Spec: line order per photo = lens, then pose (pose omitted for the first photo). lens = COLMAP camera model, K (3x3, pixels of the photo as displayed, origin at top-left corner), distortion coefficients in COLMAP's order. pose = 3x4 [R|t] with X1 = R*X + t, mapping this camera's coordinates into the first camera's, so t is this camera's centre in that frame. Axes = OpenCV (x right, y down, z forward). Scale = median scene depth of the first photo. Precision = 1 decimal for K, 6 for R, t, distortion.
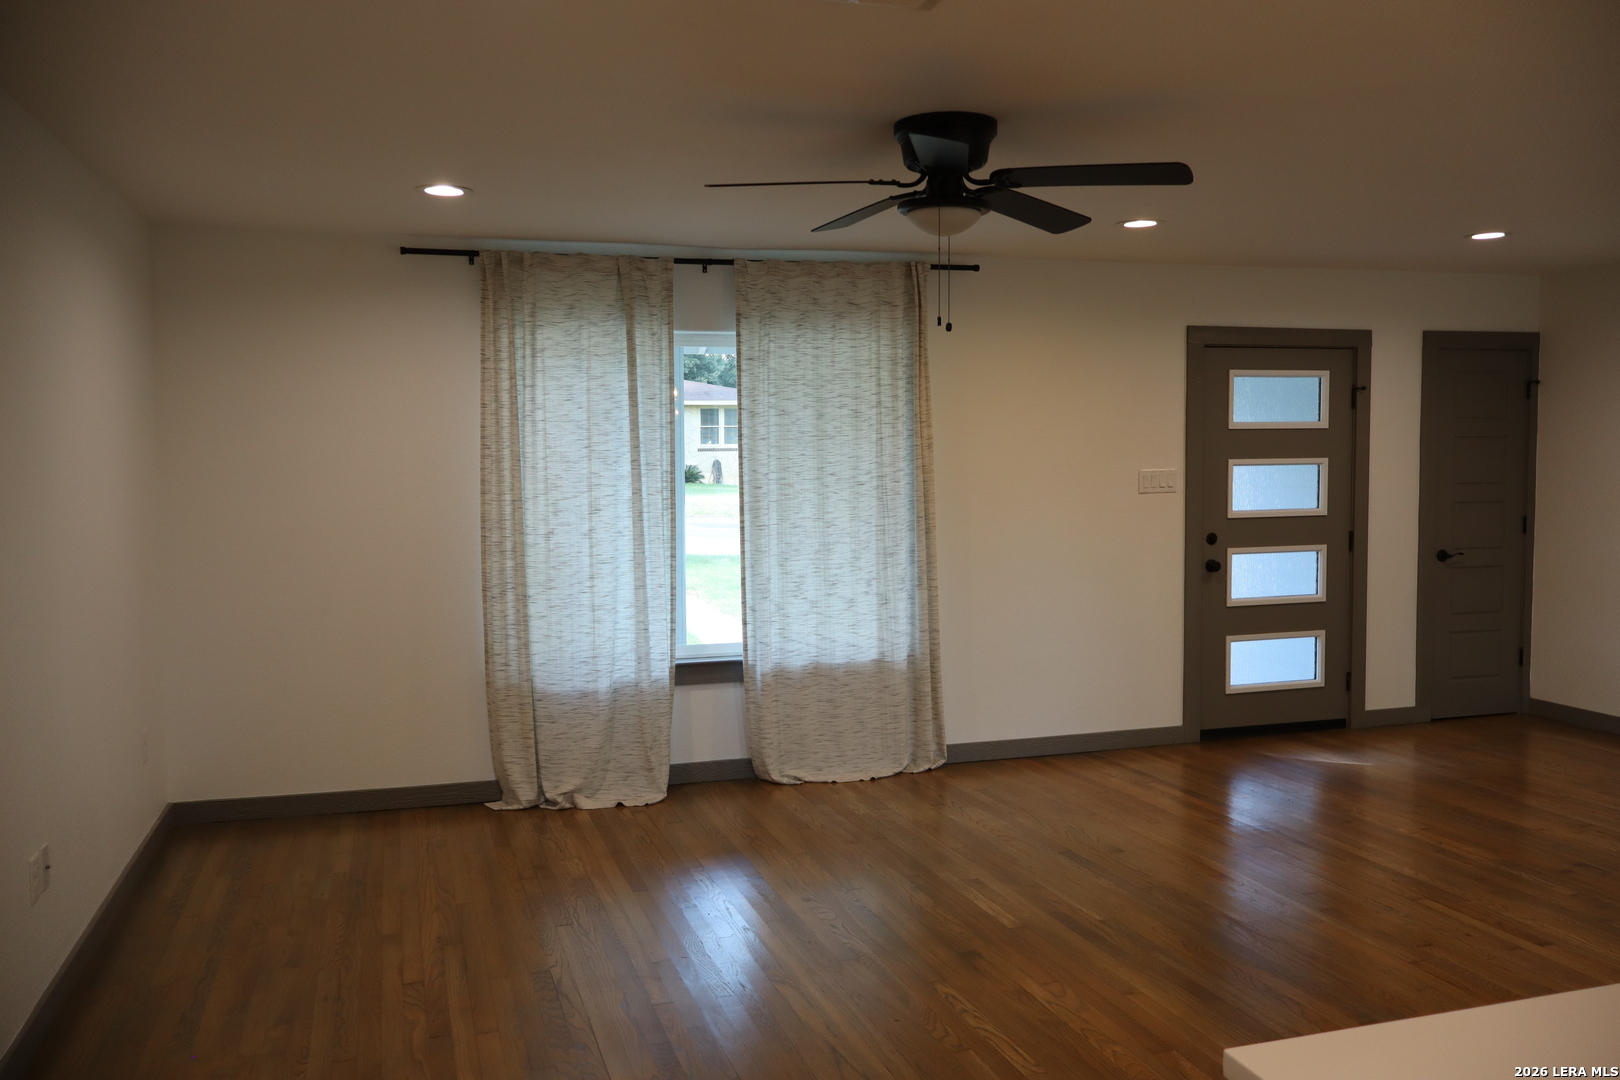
lens RADIAL K [[1370.8, 0, 835.0], [0, 1370.8, 537.9], [0, 0, 1]] dist [0.045069, -0.131753]
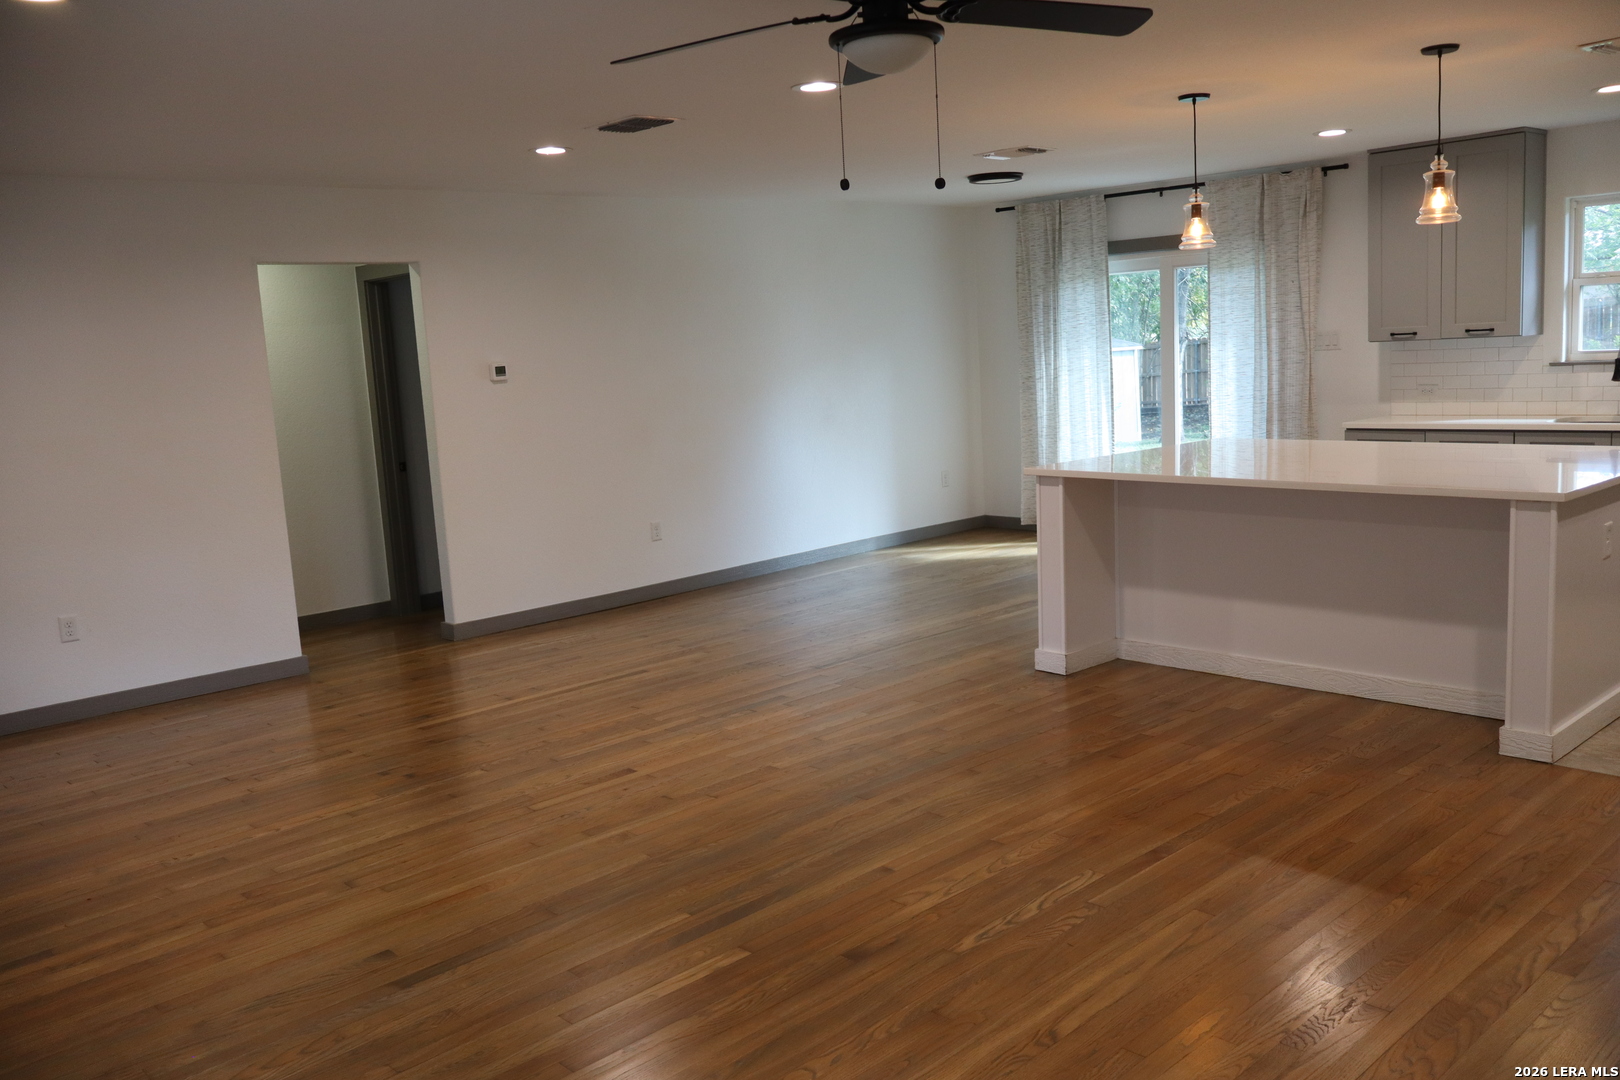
lens RADIAL K [[1364.1, 0, 813.2], [0, 1364.1, 539.3], [0, 0, 1]] dist [0.003769, 0.006295]
pose [[-0.431058, -0.099248, 0.896849, -0.388416], [0.123351, 0.978120, 0.167529, -0.052119], [-0.893853, 0.182842, -0.409384, 0.851354]]
